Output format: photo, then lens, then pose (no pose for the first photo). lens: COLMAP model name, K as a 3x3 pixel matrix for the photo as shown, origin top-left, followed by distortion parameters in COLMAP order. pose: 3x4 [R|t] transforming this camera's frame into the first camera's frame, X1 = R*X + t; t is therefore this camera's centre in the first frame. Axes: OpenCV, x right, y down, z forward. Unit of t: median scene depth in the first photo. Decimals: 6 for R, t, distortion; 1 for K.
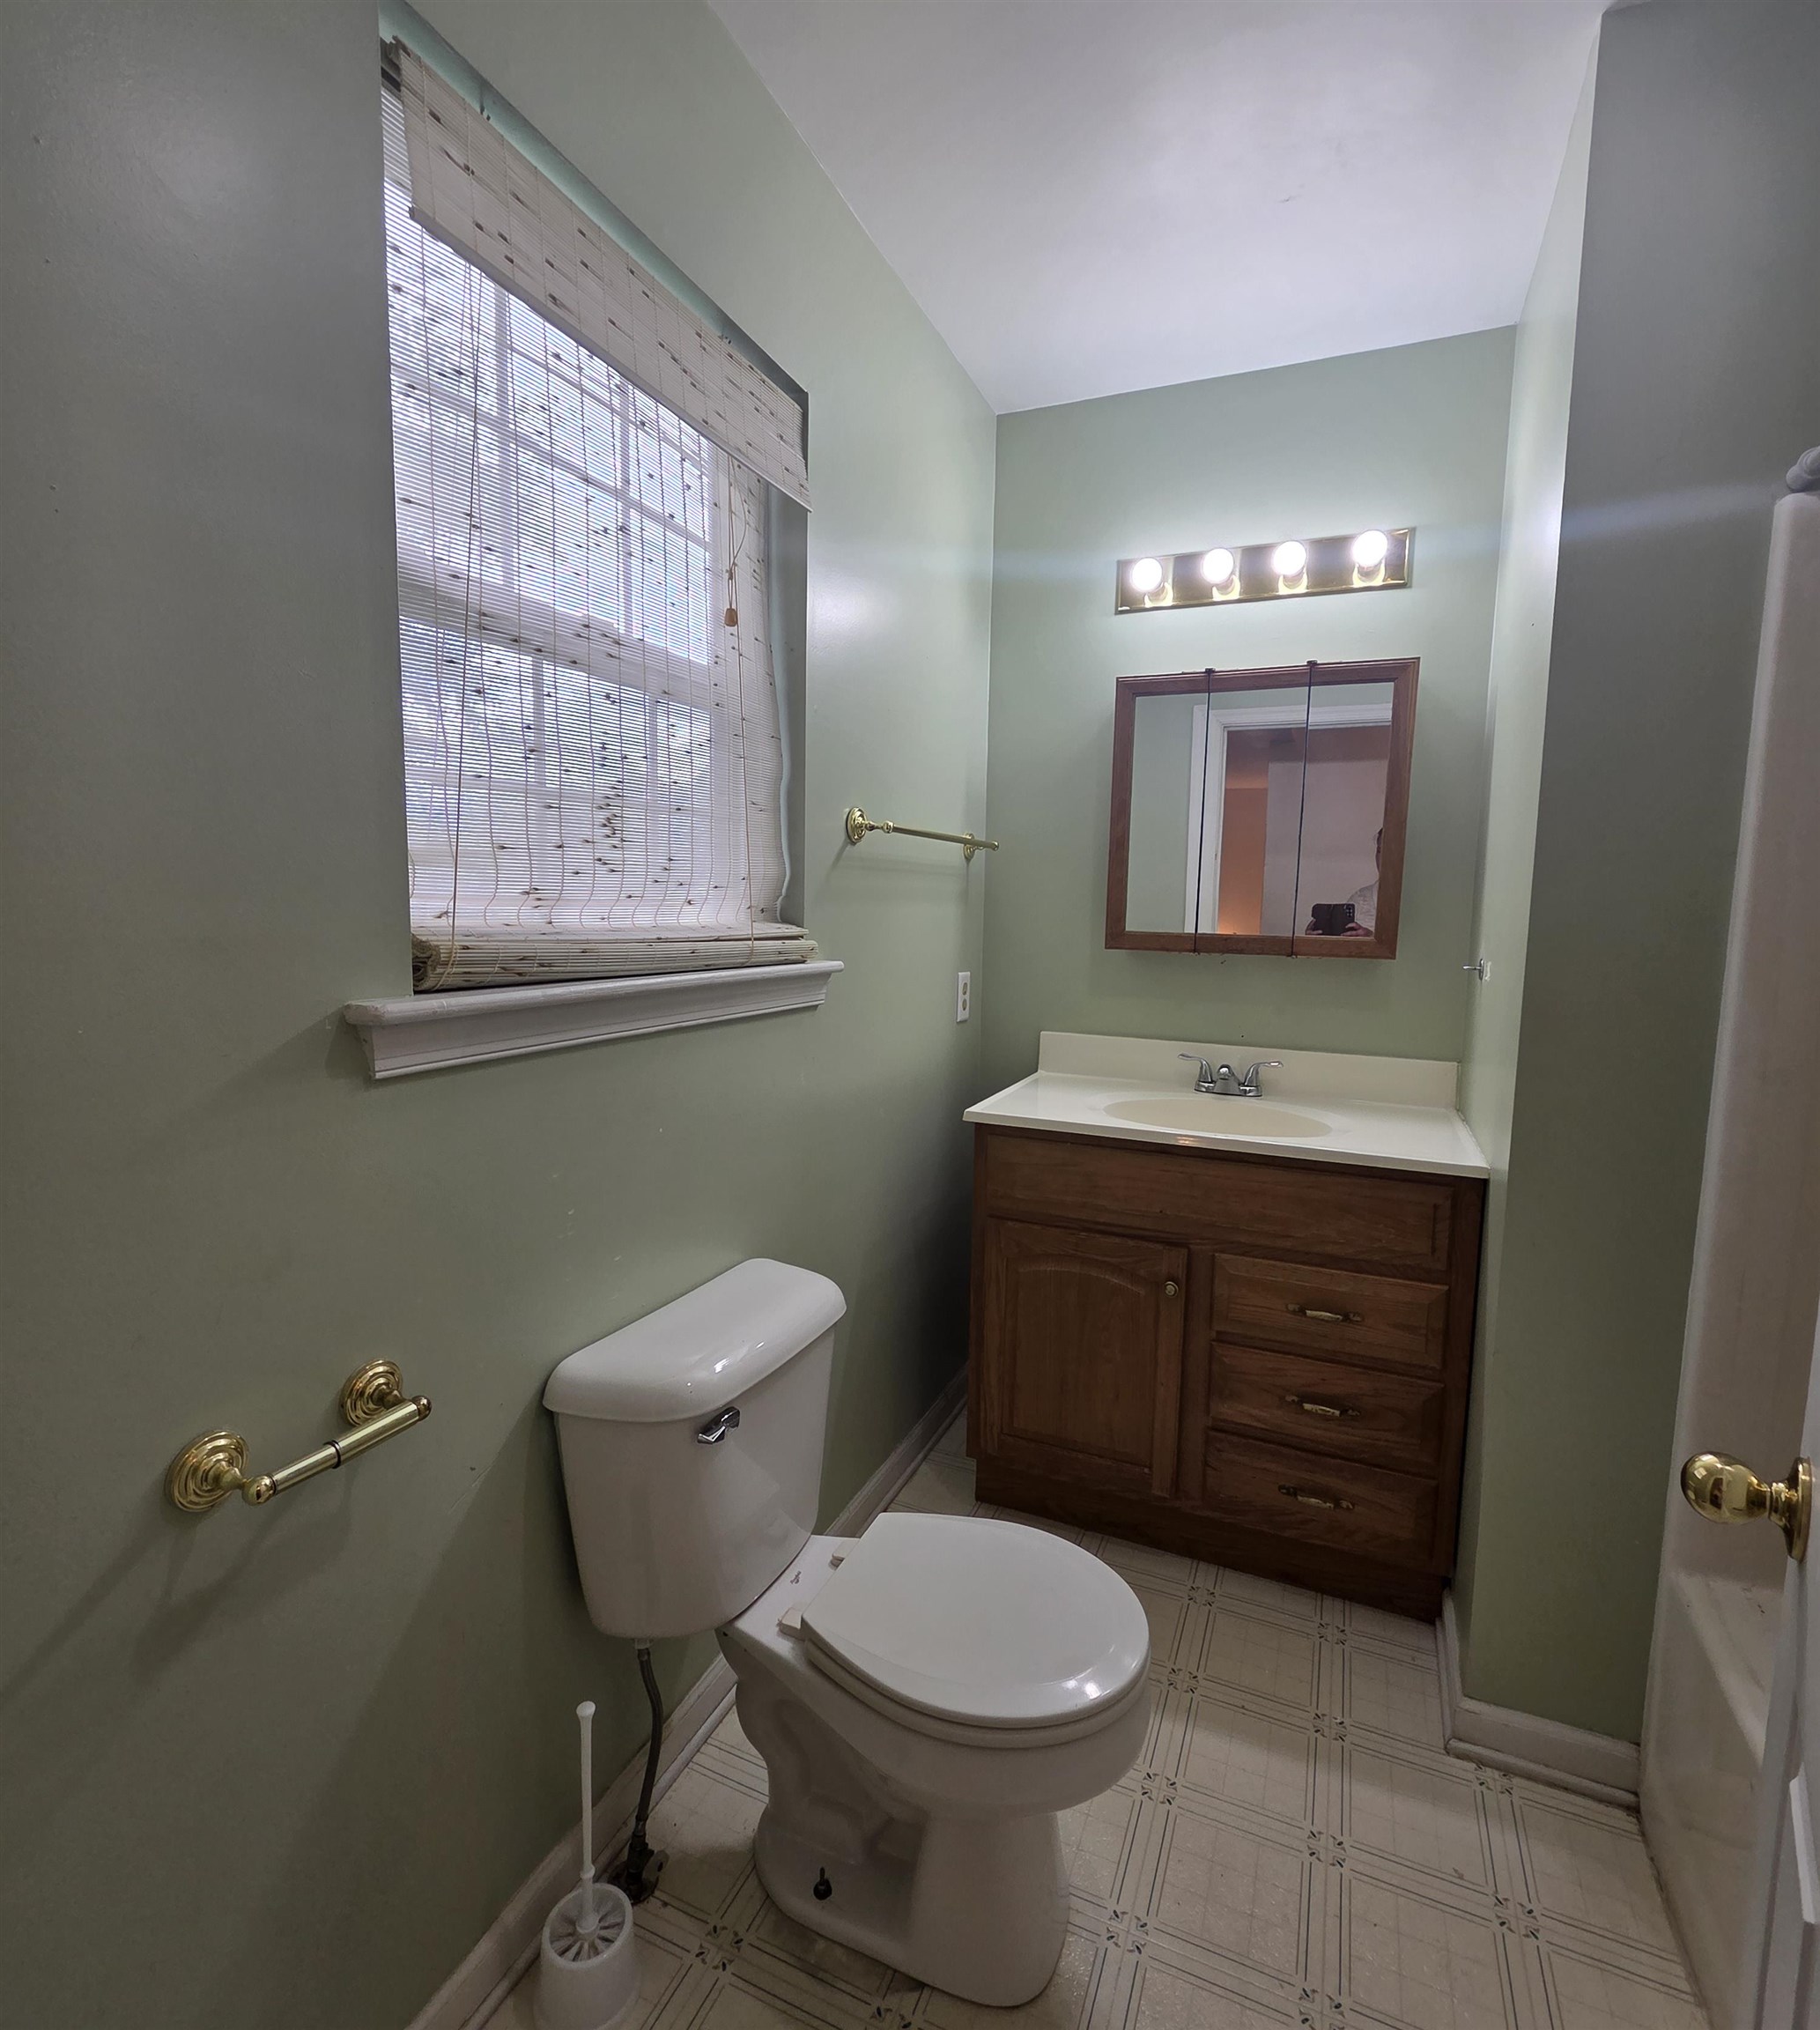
lens RADIAL K [[999.1, 0, 908.2], [0, 999.1, 1009.6], [0, 0, 1]] dist [-0.009937, -0.001502]
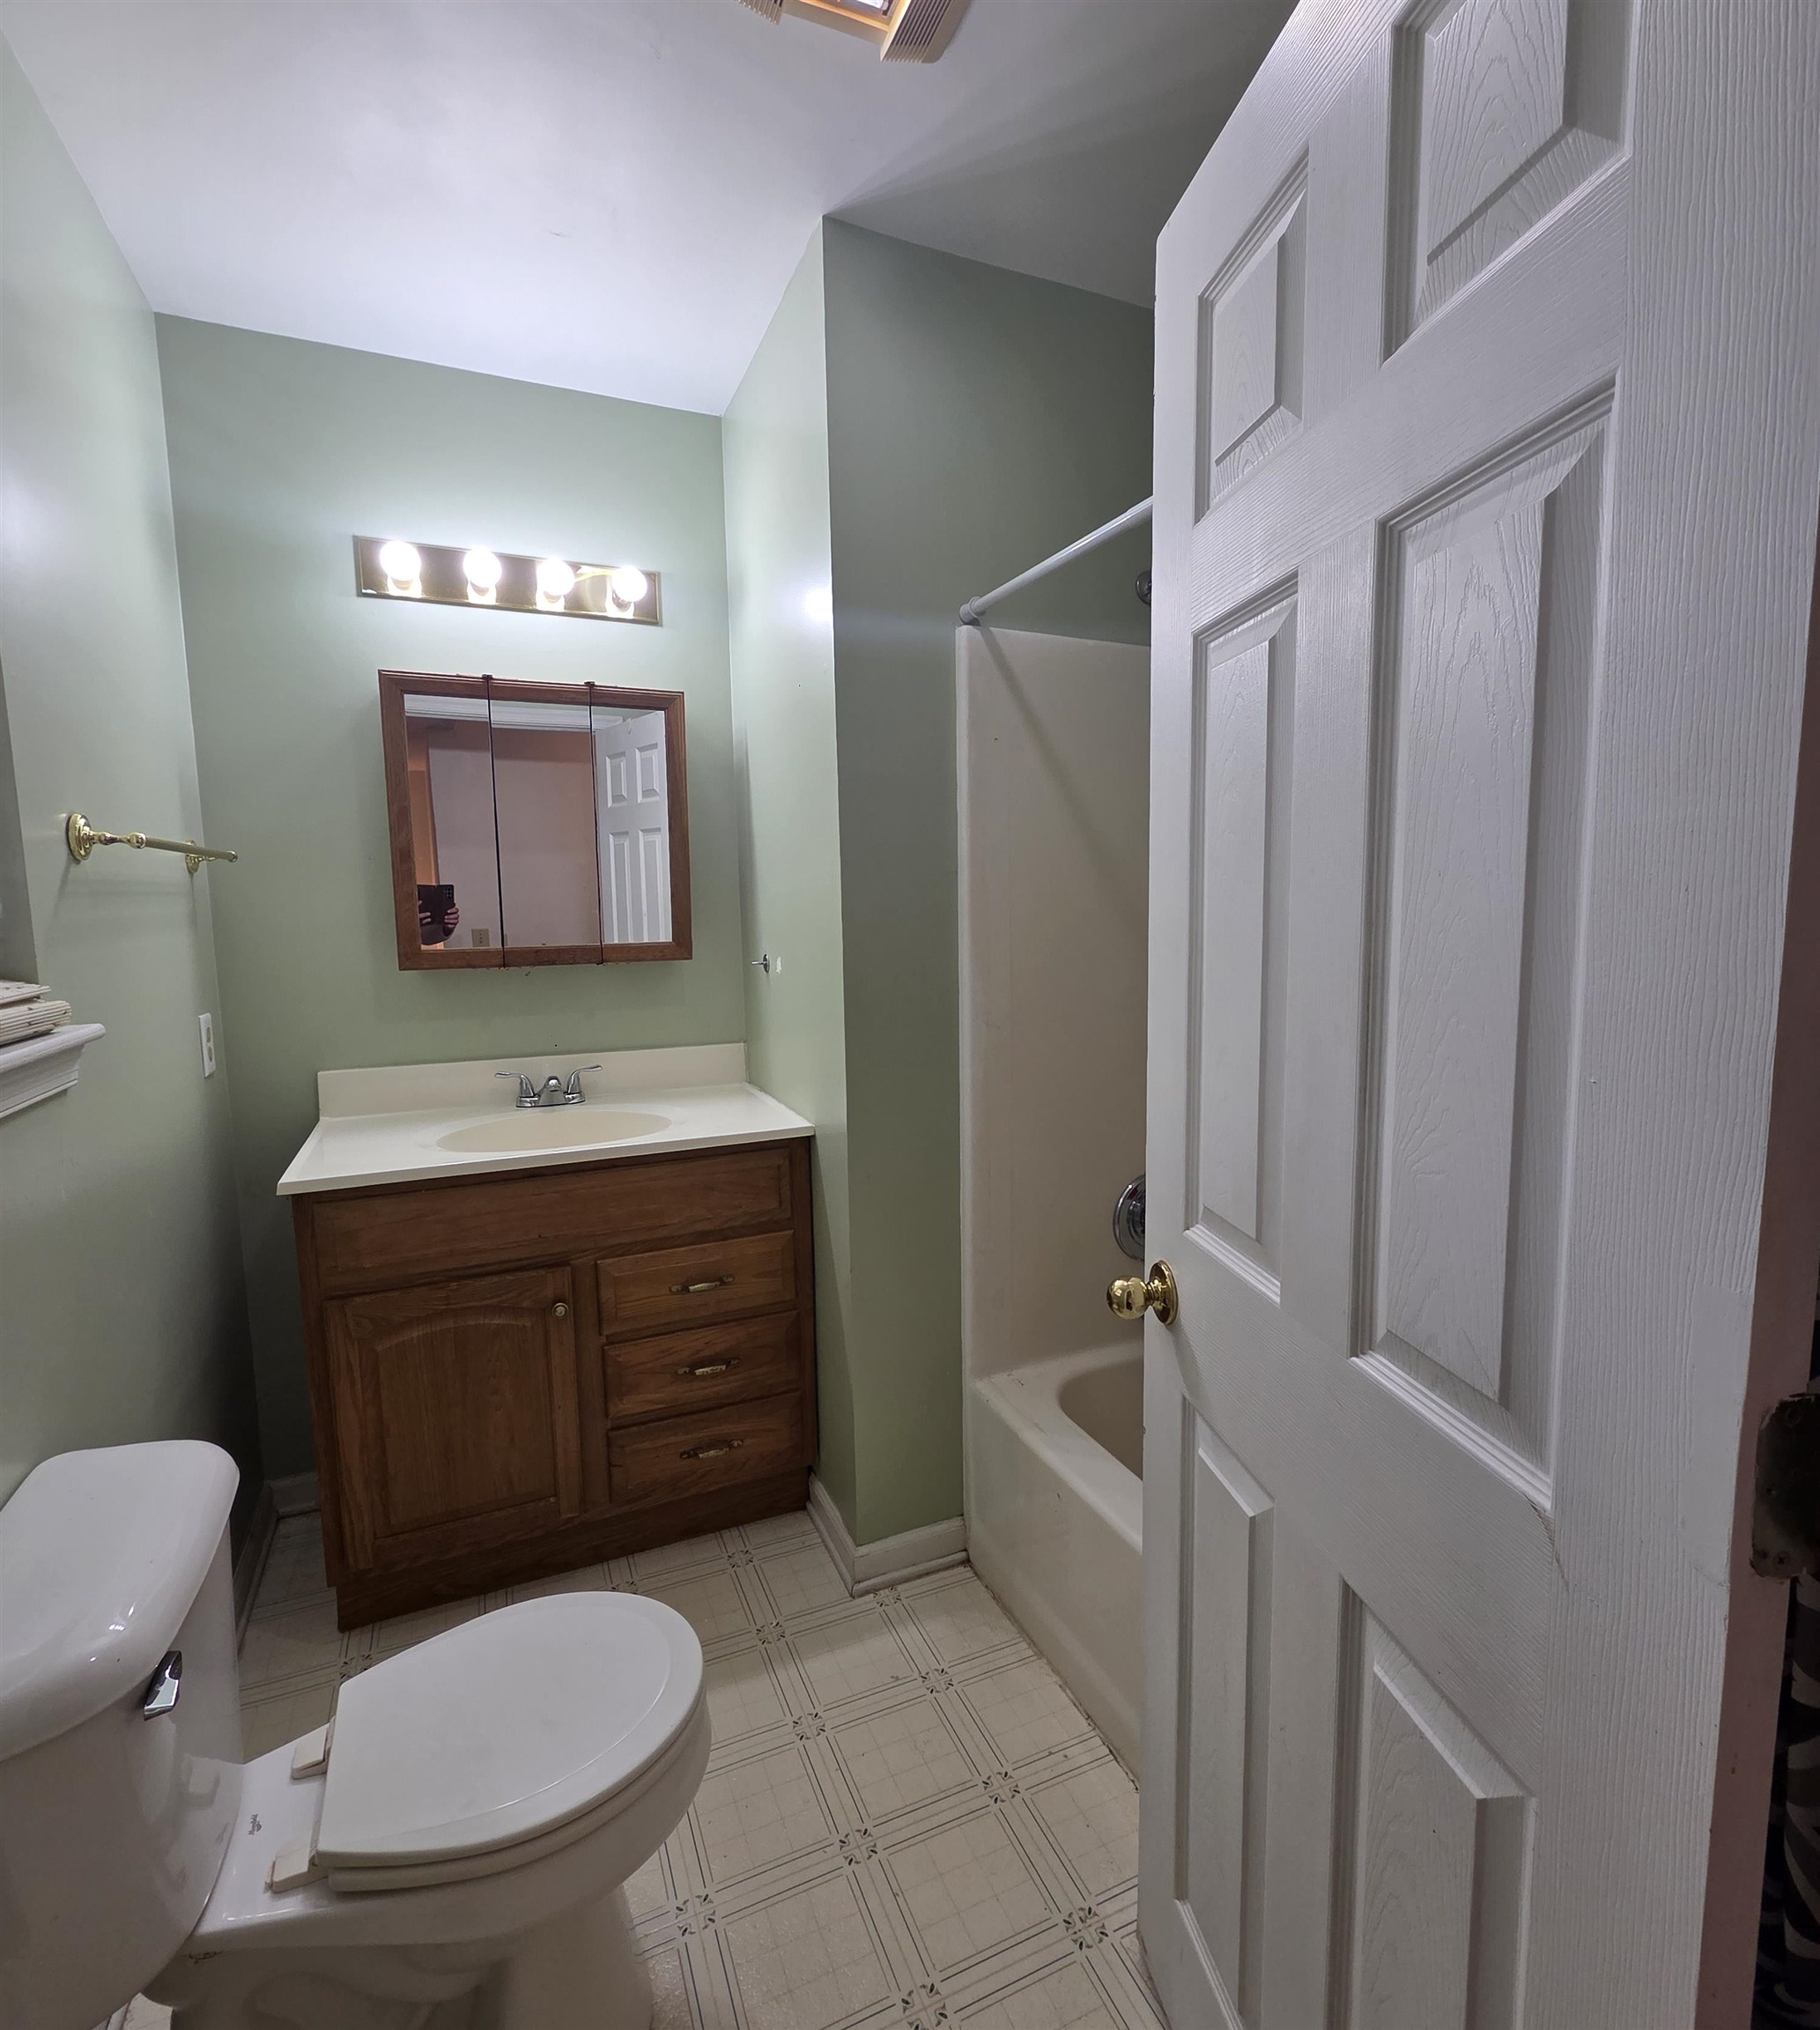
lens RADIAL K [[999.1, 0, 915.0], [0, 999.1, 1009.4], [0, 0, 1]] dist [-0.009937, -0.001502]
pose [[0.667250, -0.113862, 0.736080, -0.198039], [0.104822, 0.992766, 0.058547, -0.037830], [-0.737421, 0.038092, 0.674358, 0.061053]]
